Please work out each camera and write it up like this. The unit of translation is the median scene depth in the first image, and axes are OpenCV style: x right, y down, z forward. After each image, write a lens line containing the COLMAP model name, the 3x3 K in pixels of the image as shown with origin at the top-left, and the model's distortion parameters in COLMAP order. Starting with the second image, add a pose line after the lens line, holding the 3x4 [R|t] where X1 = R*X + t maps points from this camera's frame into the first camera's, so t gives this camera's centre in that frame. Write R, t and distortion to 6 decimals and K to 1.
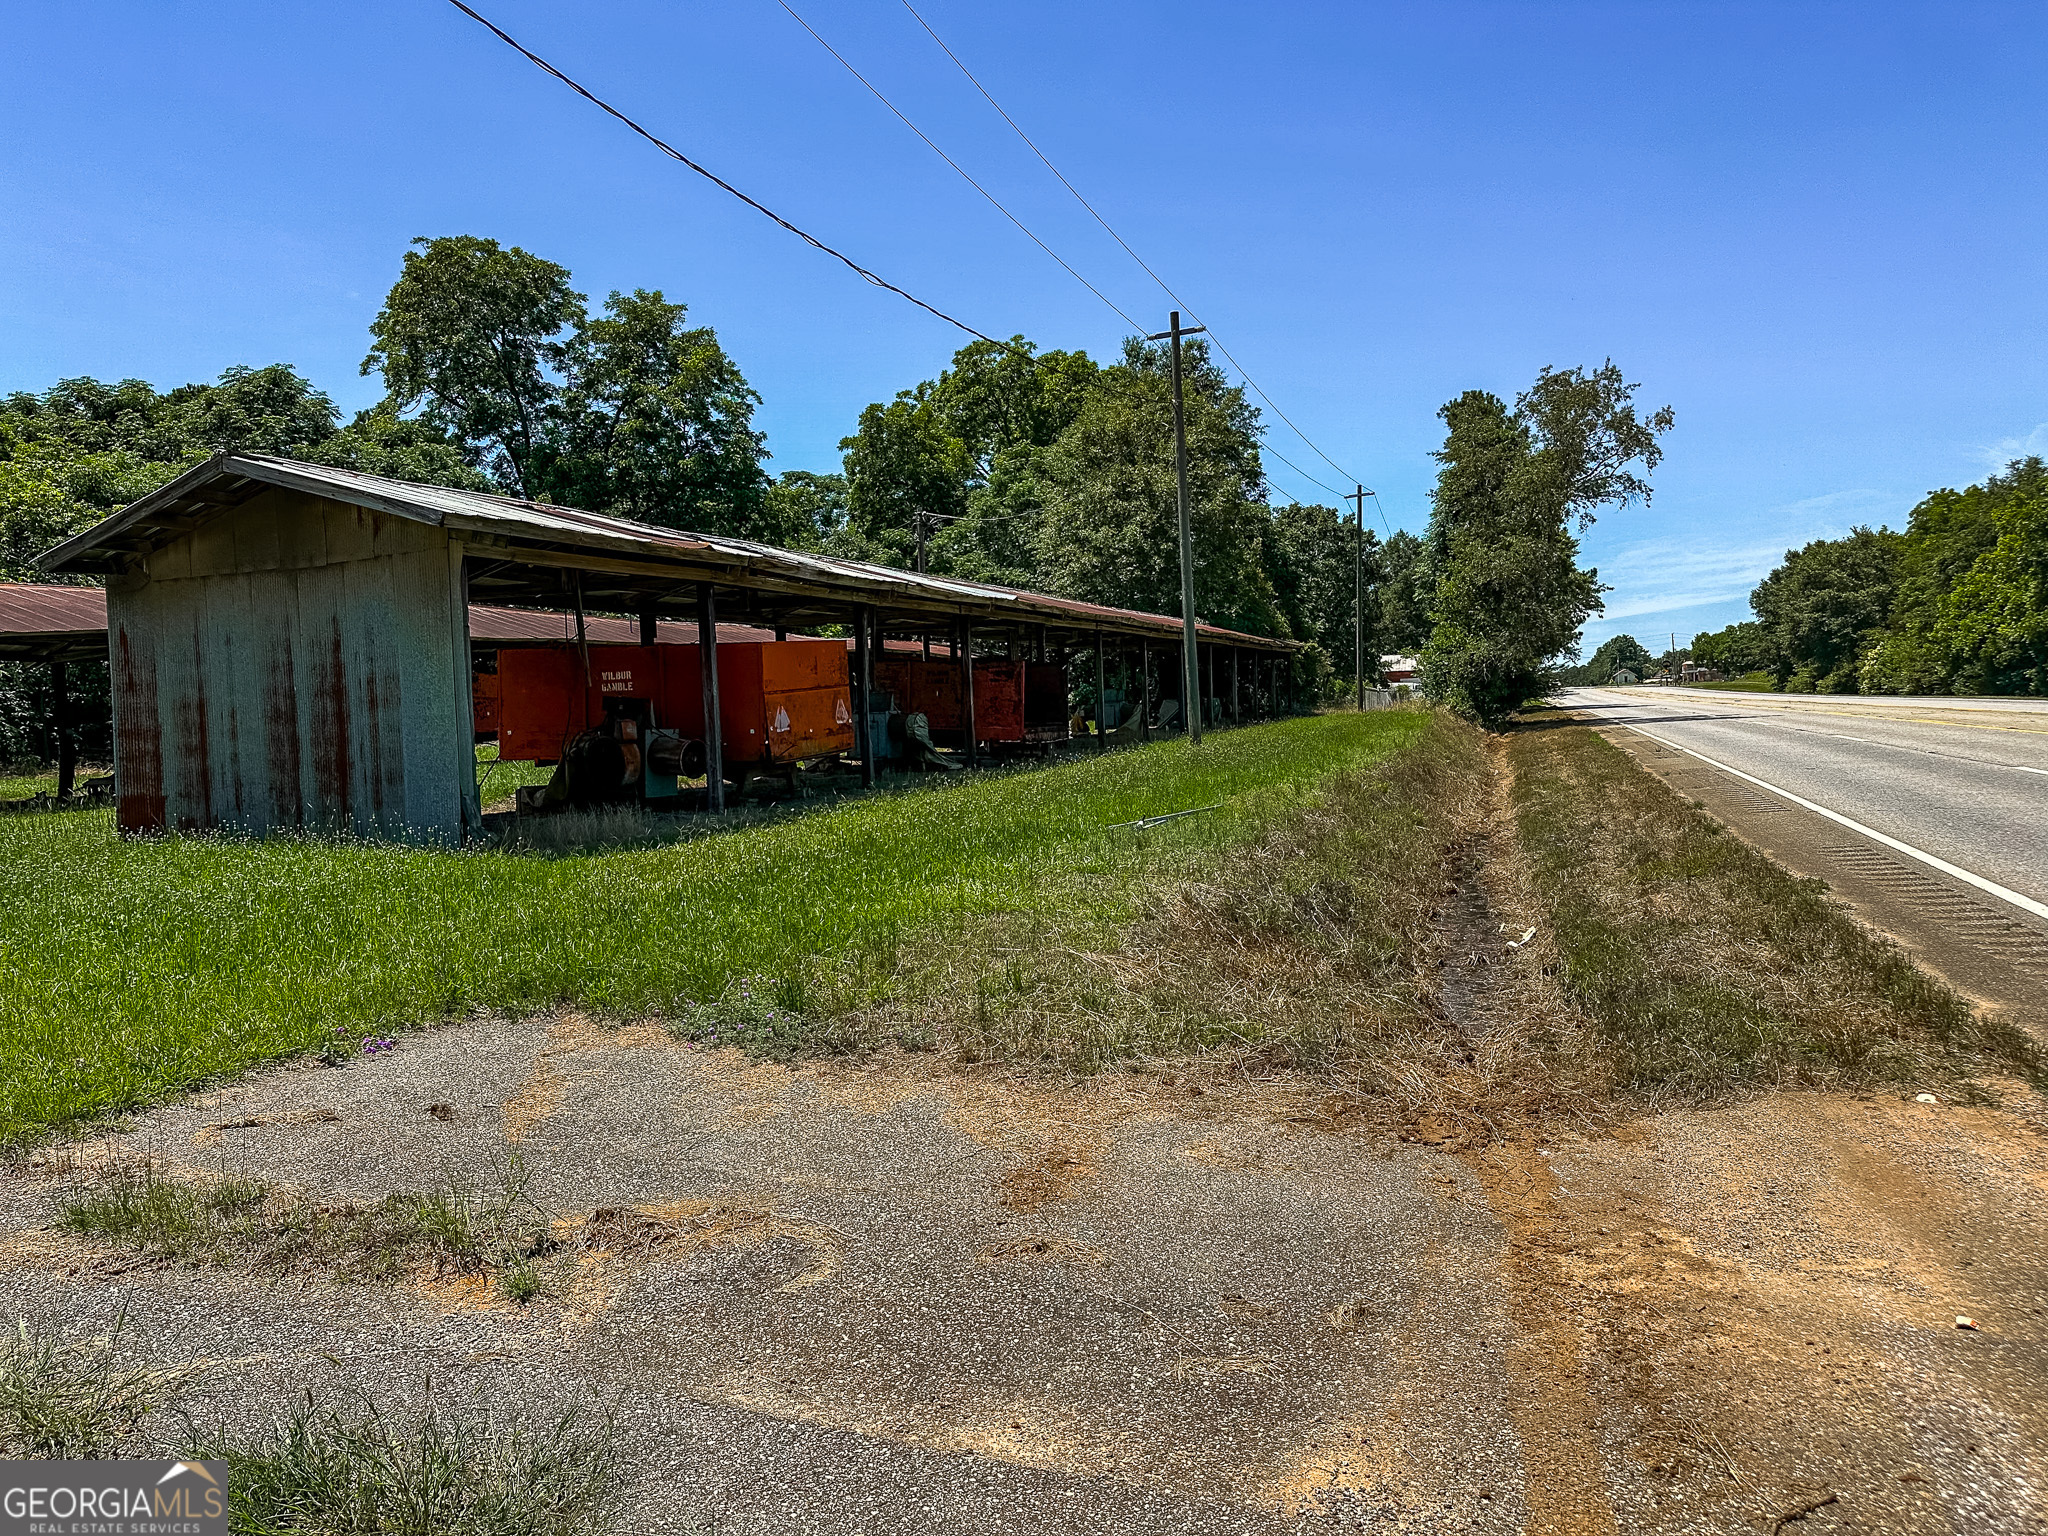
lens RADIAL K [[1428.0, 0, 1024.0], [0, 1428.0, 768.0], [0, 0, 1]] dist [-0.014606, -0.005457]
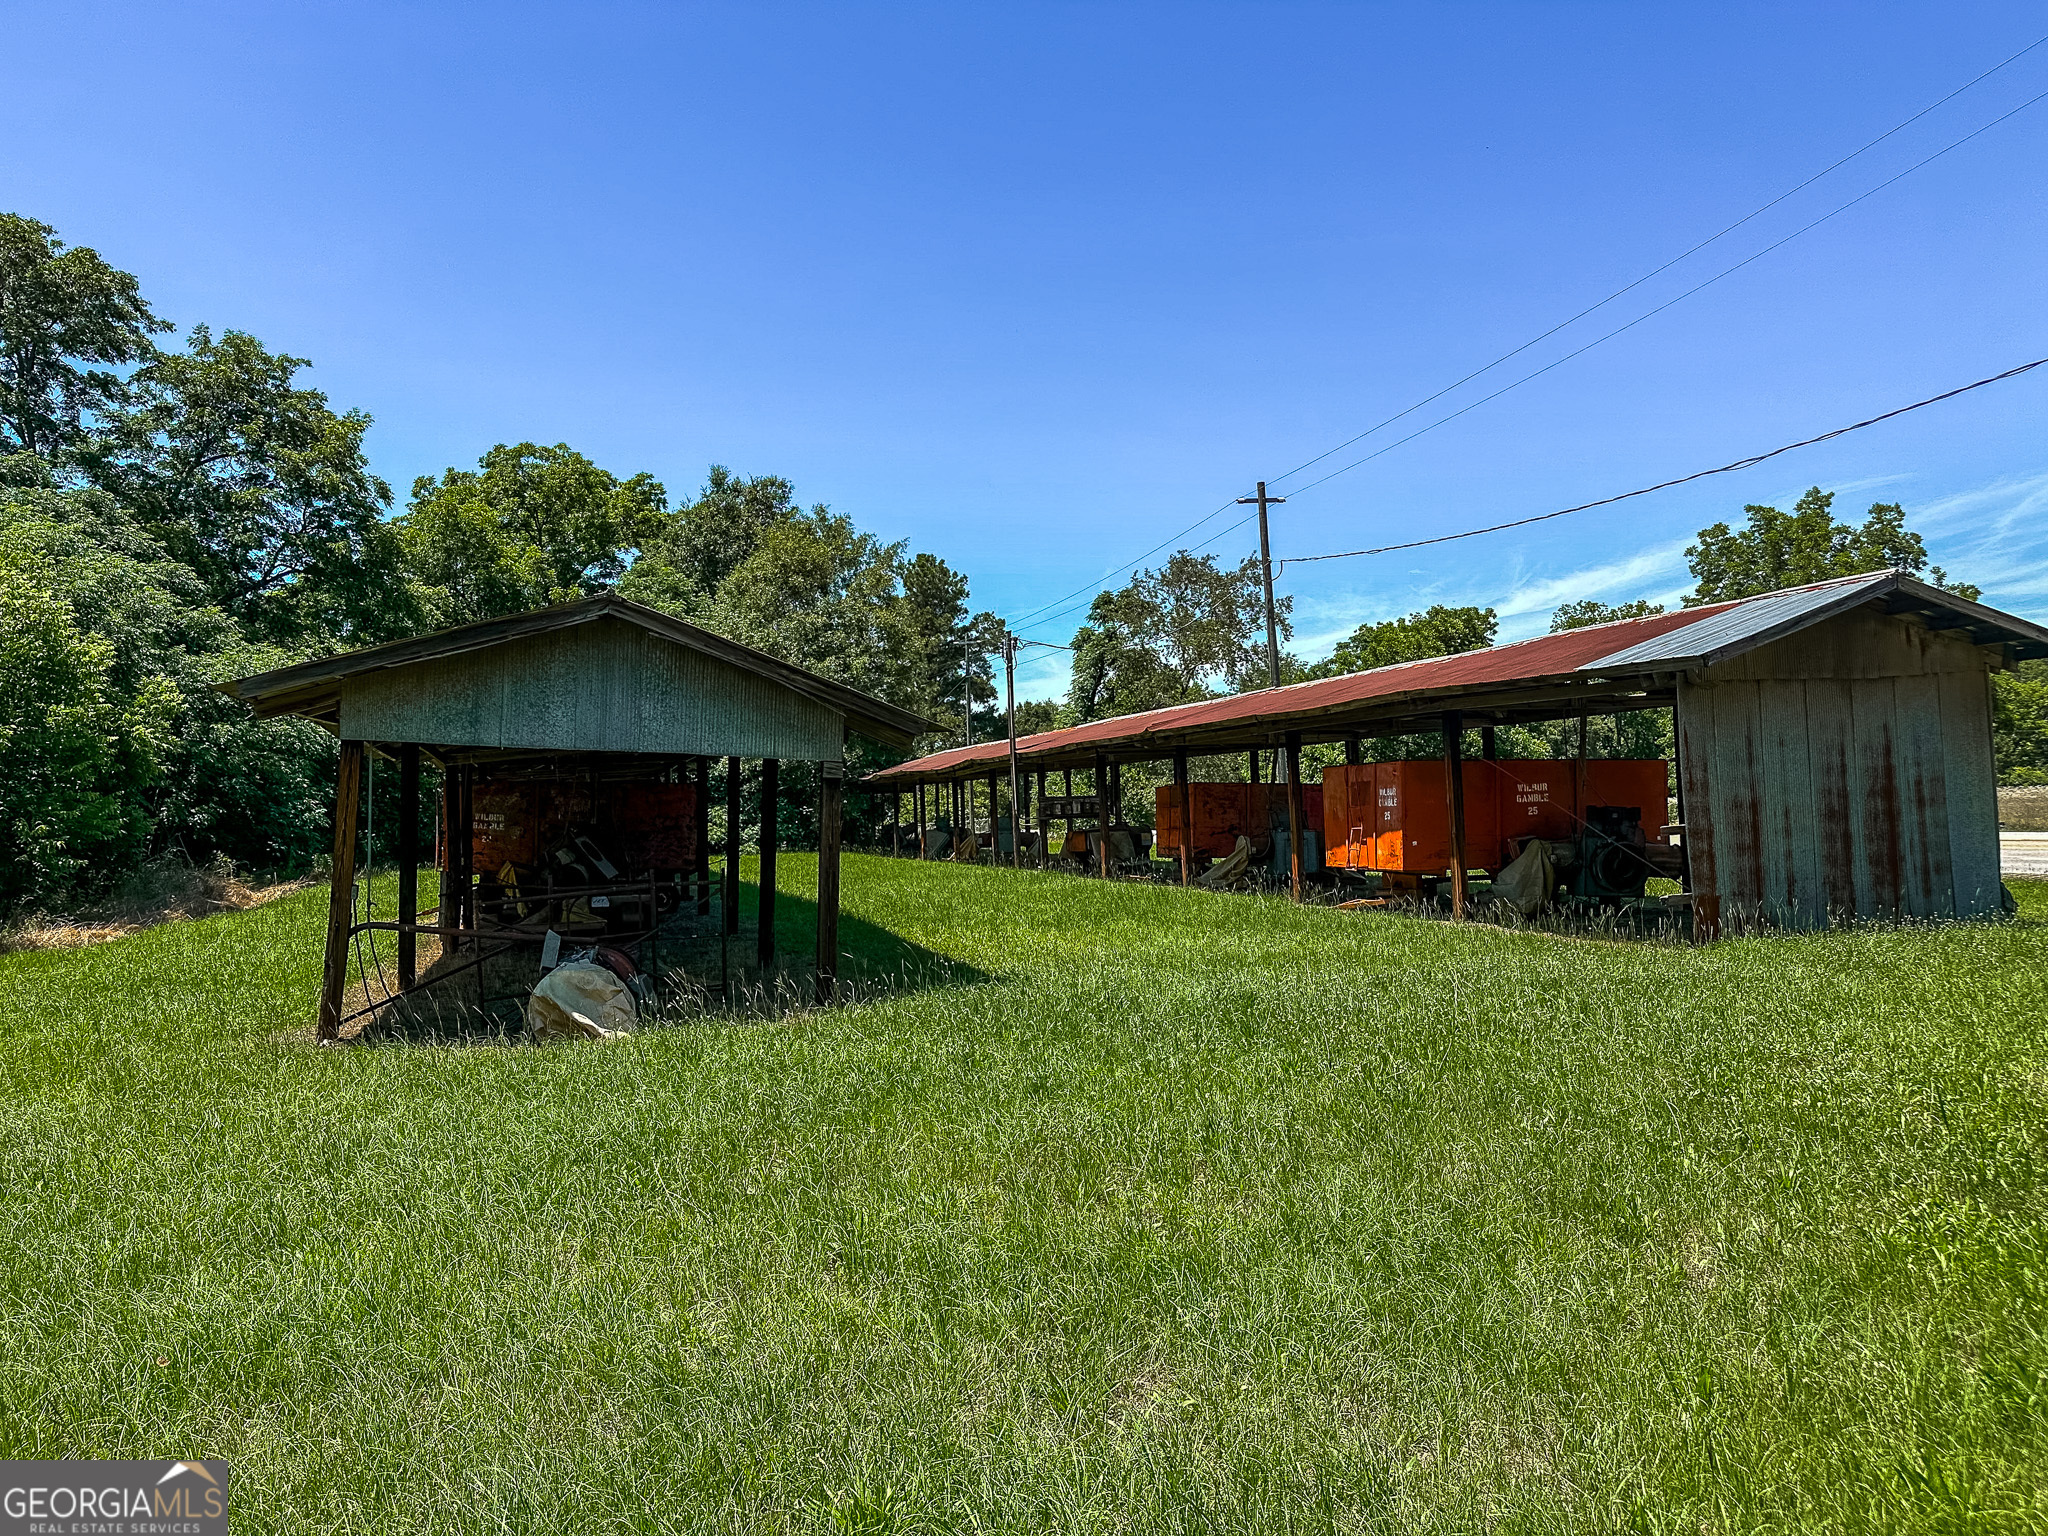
lens RADIAL K [[1428.0, 0, 1024.0], [0, 1428.0, 768.0], [0, 0, 1]] dist [-0.014606, -0.005457]
pose [[0.821024, 0.022550, 0.570448, -1.631159], [0.033708, 0.995562, -0.087869, 0.002051], [-0.569897, 0.091371, 0.816620, 0.470909]]
